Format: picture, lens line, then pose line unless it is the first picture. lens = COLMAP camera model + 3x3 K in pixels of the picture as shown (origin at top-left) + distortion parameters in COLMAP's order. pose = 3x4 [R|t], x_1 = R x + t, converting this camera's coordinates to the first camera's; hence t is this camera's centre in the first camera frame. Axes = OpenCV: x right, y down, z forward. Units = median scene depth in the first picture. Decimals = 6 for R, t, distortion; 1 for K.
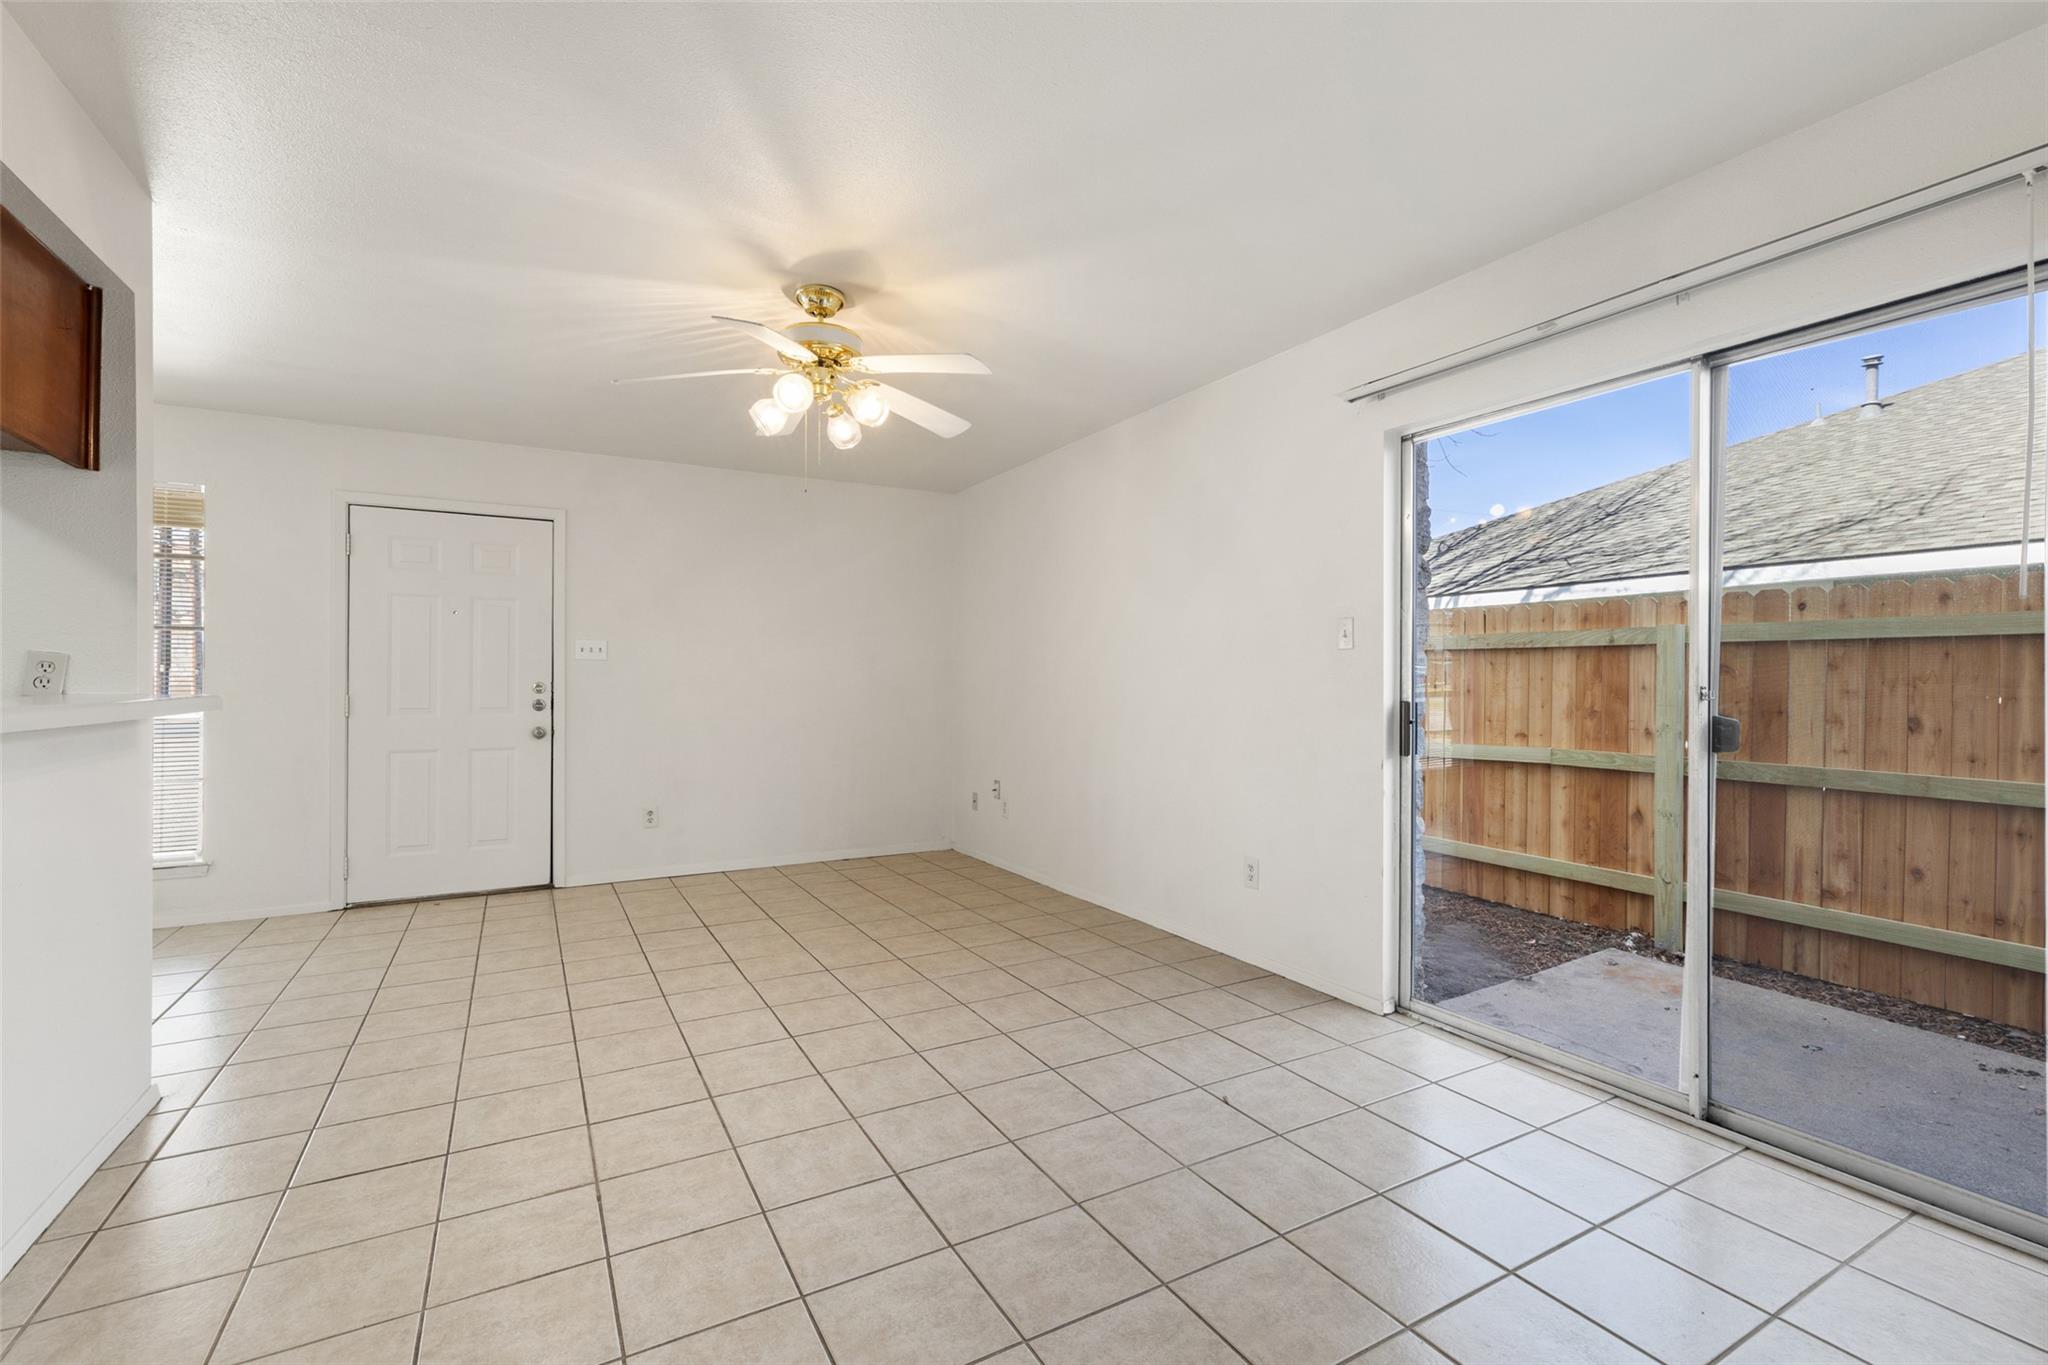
lens RADIAL K [[891.6, 0, 1035.9], [0, 891.6, 686.4], [0, 0, 1]] dist [-0.001383, 0.001843]
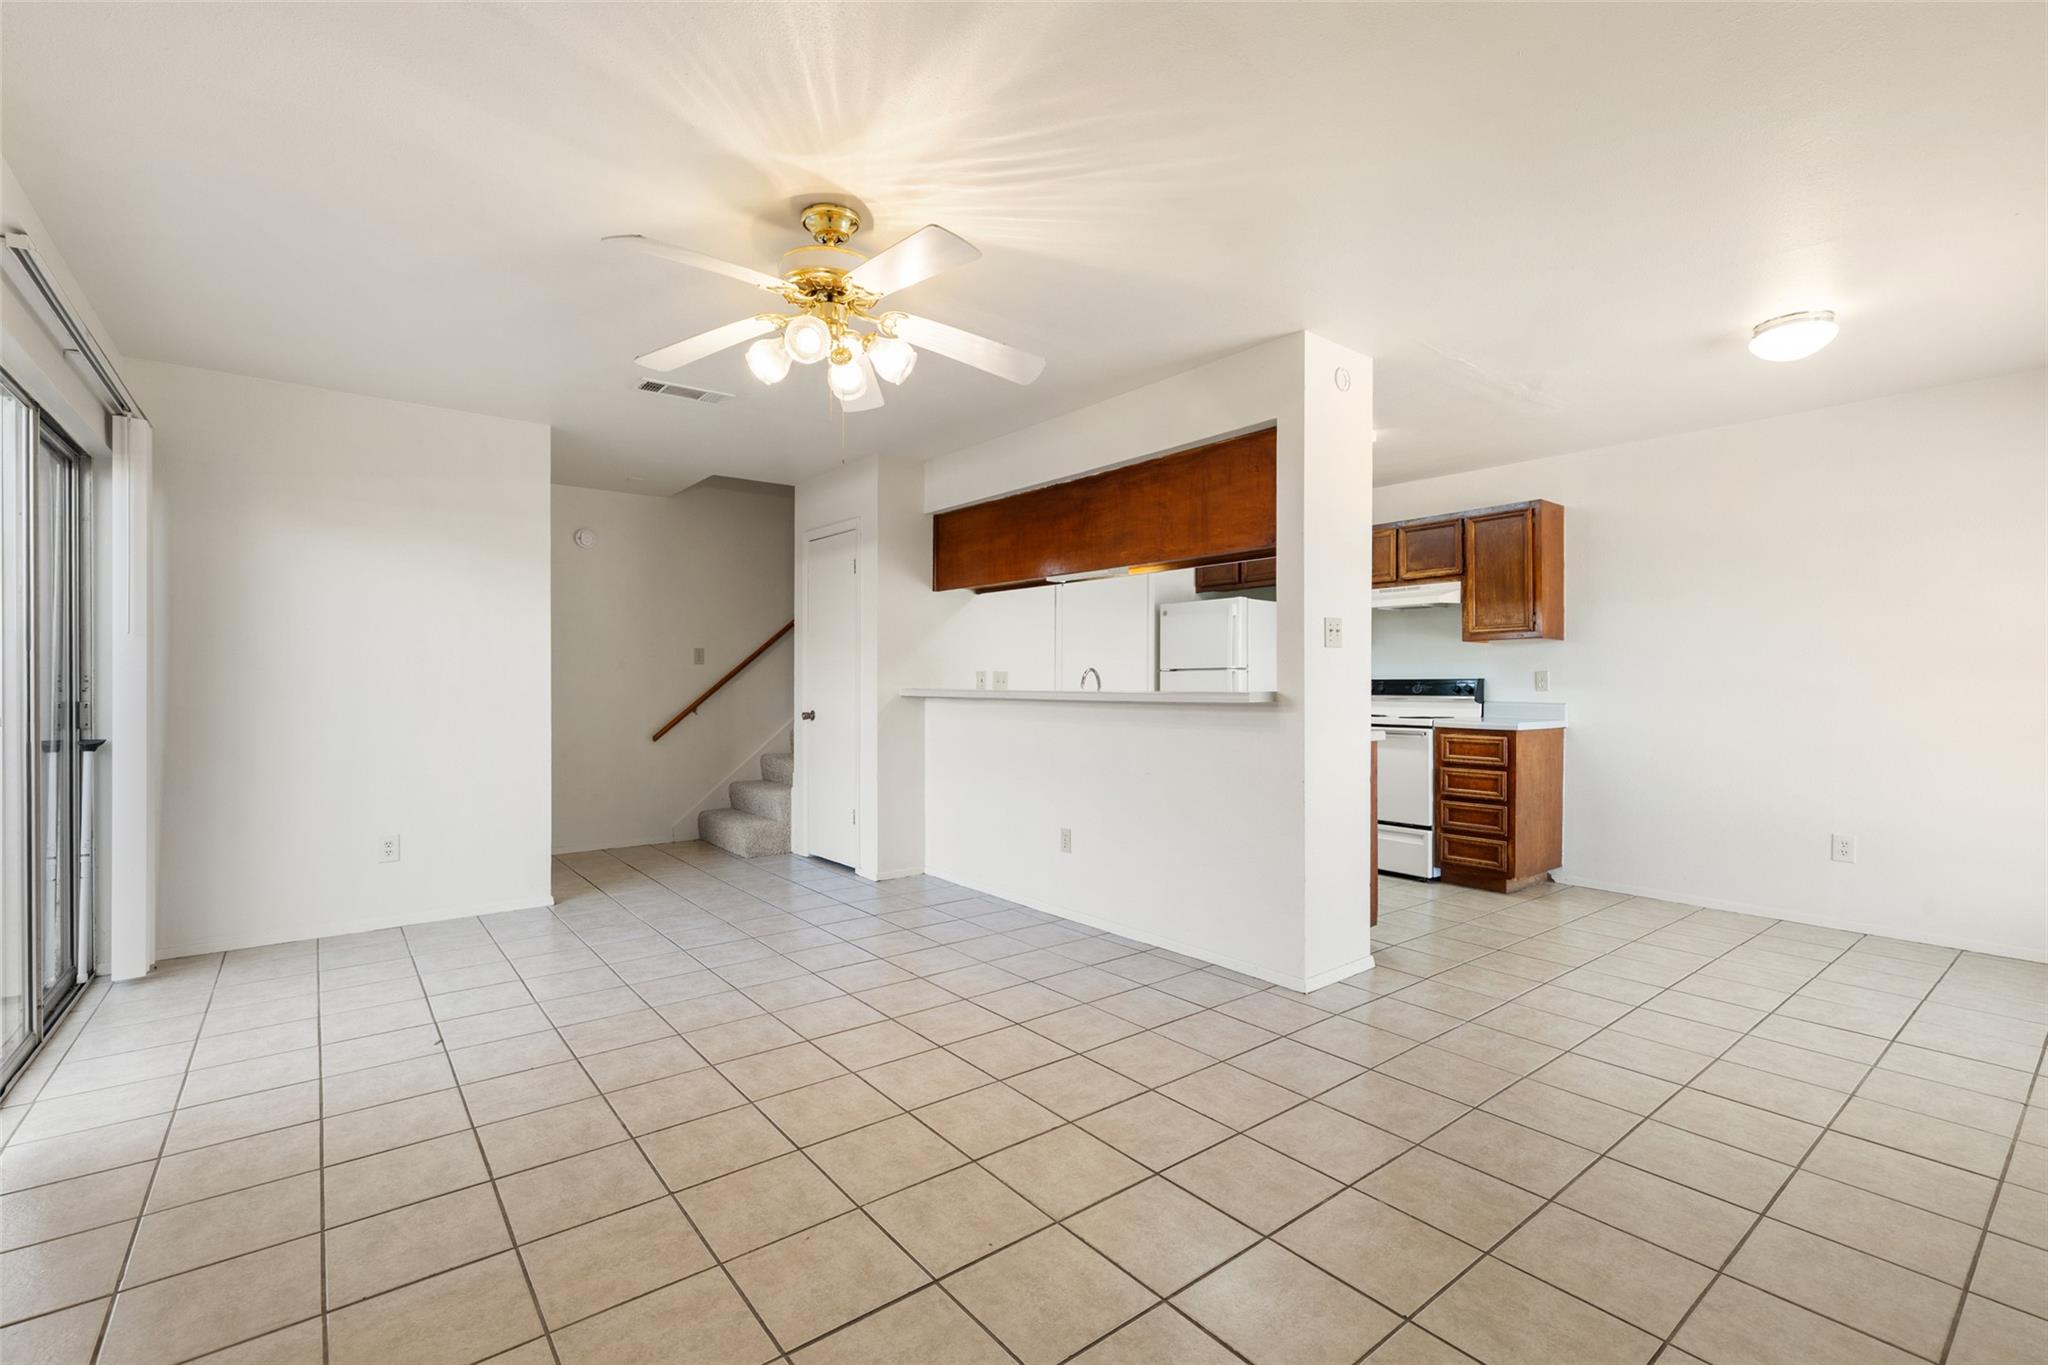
lens RADIAL K [[891.6, 0, 1008.0], [0, 891.6, 686.2], [0, 0, 1]] dist [-0.001383, 0.001843]
pose [[-0.990722, -0.005197, -0.135807, -0.219491], [-0.006341, 0.999948, 0.007993, -0.004687], [0.135759, 0.008780, -0.990703, 1.379137]]
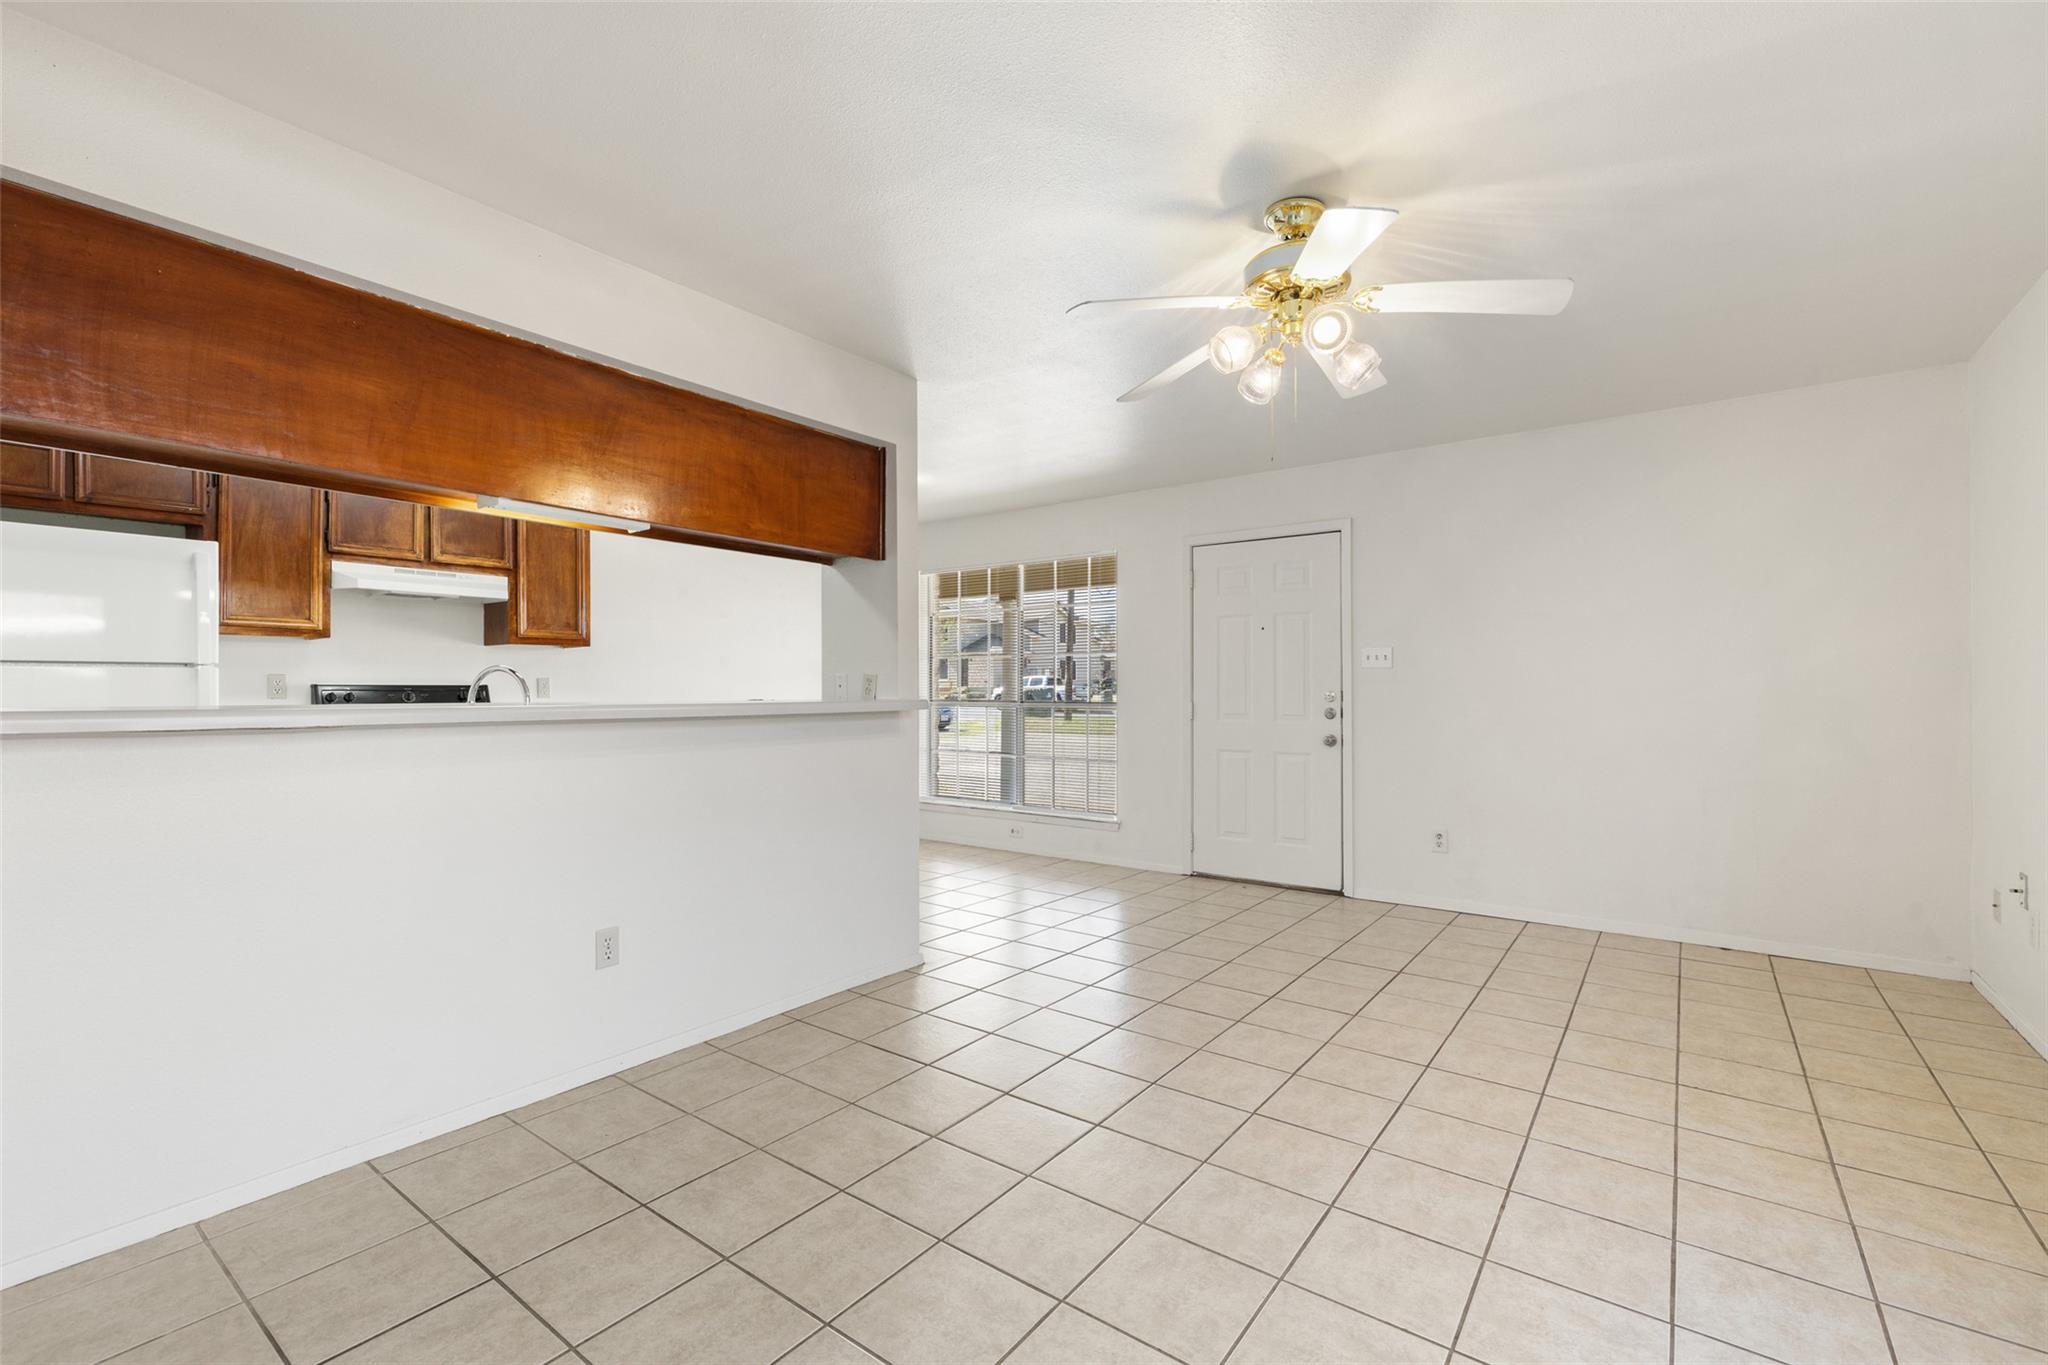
lens RADIAL K [[891.6, 0, 1026.5], [0, 891.6, 683.7], [0, 0, 1]] dist [-0.001383, 0.001843]
pose [[0.394879, -0.009732, -0.918682, 0.299217], [-0.003387, 0.999922, -0.012049, 0.000518], [0.918727, 0.007869, 0.394815, 0.338981]]
